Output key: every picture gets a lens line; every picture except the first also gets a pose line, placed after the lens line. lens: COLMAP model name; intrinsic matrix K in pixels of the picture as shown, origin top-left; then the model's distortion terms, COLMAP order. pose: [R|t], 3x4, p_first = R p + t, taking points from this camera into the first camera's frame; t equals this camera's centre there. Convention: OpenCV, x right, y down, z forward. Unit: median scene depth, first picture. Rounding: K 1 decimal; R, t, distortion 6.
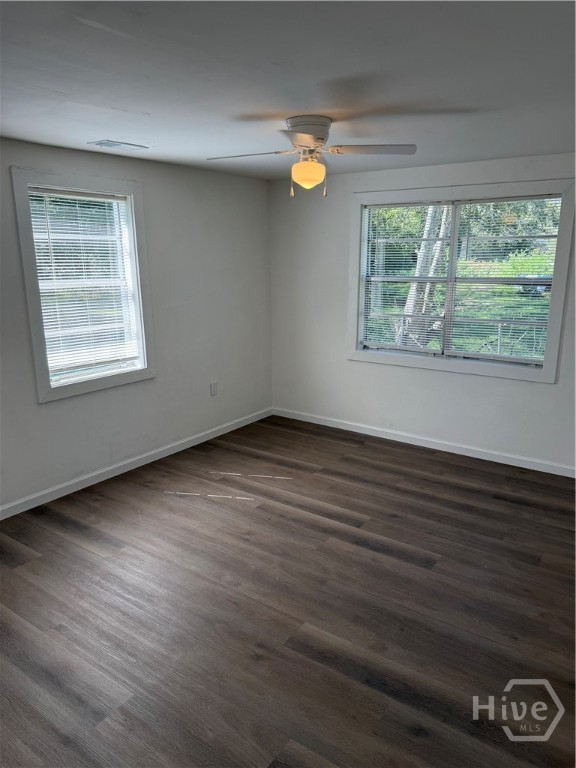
lens RADIAL K [[534.2, 0, 288.0], [0, 534.2, 384.0], [0, 0, 1]] dist [0.003395, -0.001626]
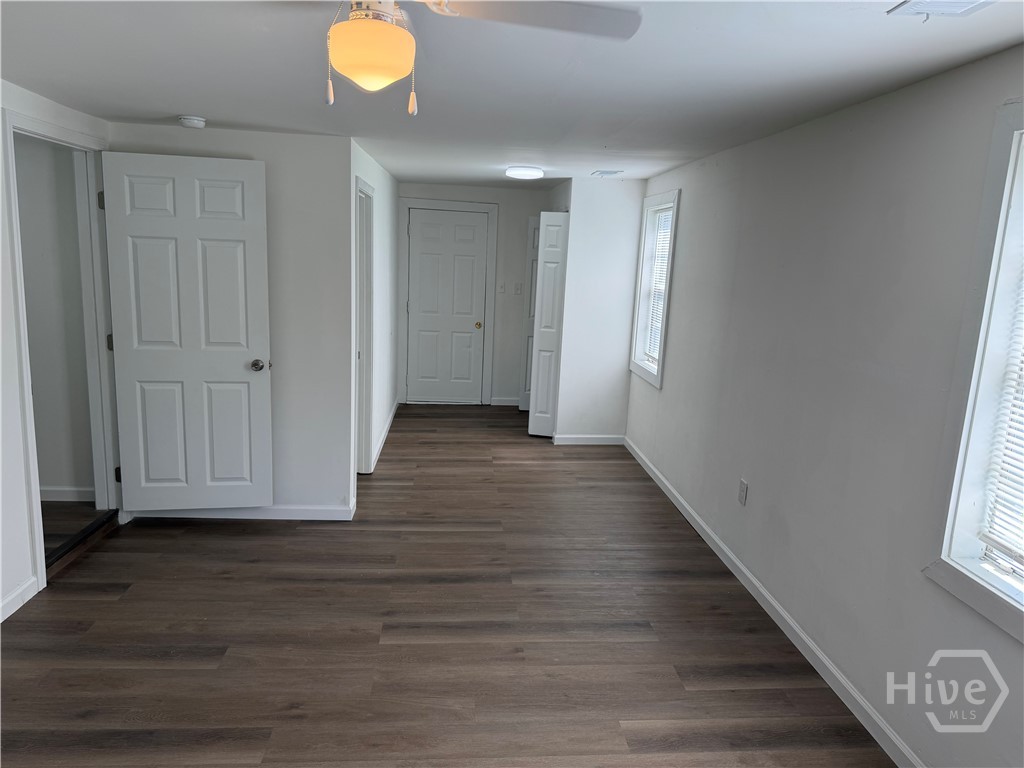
lens RADIAL K [[712.2, 0, 512.0], [0, 712.2, 384.0], [0, 0, 1]] dist [0.003395, -0.001626]
pose [[-0.752697, 0.093841, -0.651645, 0.384740], [-0.195159, 0.913501, 0.356972, -0.453899], [0.628777, 0.395866, -0.669275, 1.808053]]
